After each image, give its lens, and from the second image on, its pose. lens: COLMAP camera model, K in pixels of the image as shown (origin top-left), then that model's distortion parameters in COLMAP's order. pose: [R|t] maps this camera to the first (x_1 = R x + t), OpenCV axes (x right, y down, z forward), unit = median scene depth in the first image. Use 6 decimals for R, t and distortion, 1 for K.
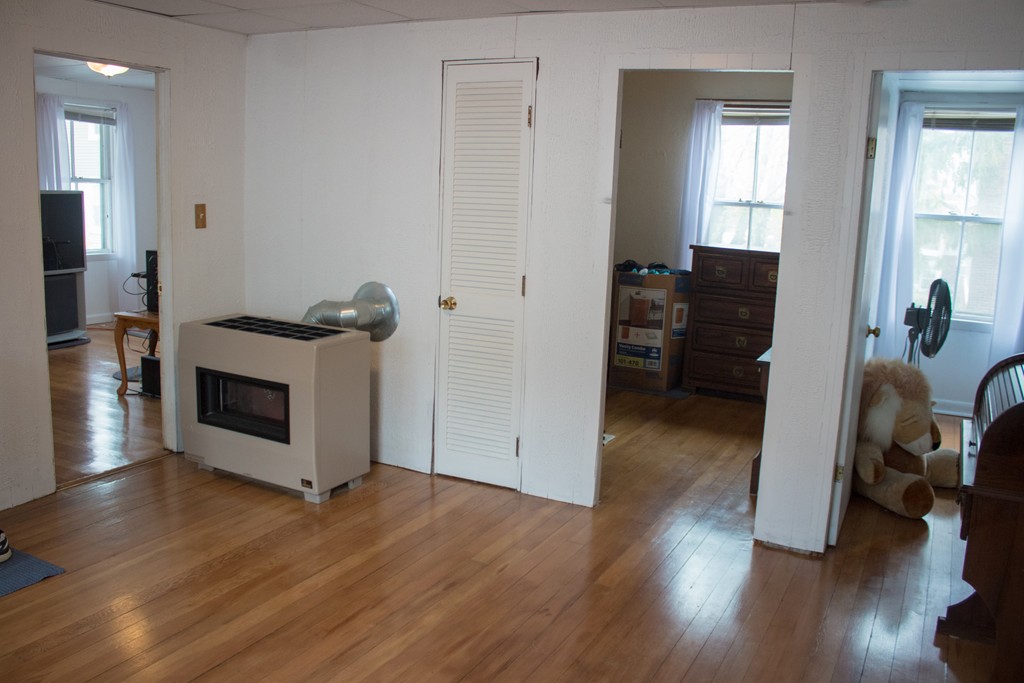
lens RADIAL K [[879.9, 0, 512.0], [0, 879.9, 341.5], [0, 0, 1]] dist [-0.168850, 0.153205]
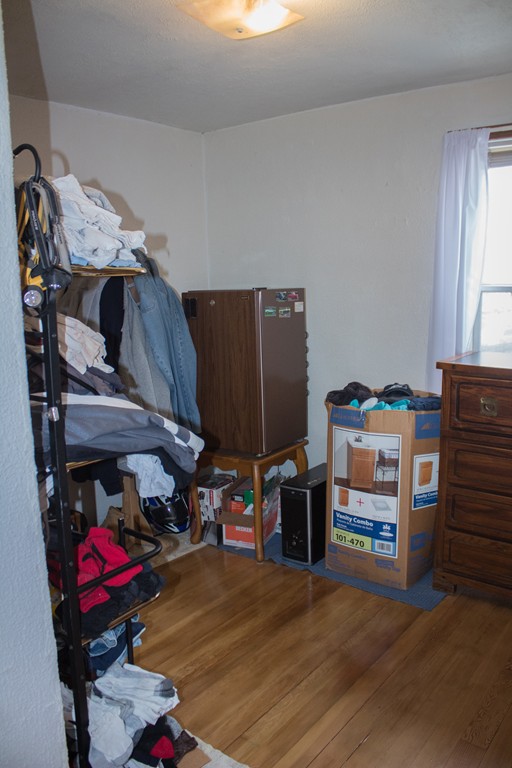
lens RADIAL K [[659.9, 0, 256.0], [0, 659.9, 384.0], [0, 0, 1]] dist [-0.168850, 0.153205]
pose [[0.983253, -0.031206, -0.179554, 0.157490], [0.031496, 0.999503, -0.001239, -0.097168], [0.179504, -0.004437, 0.983747, 0.515462]]
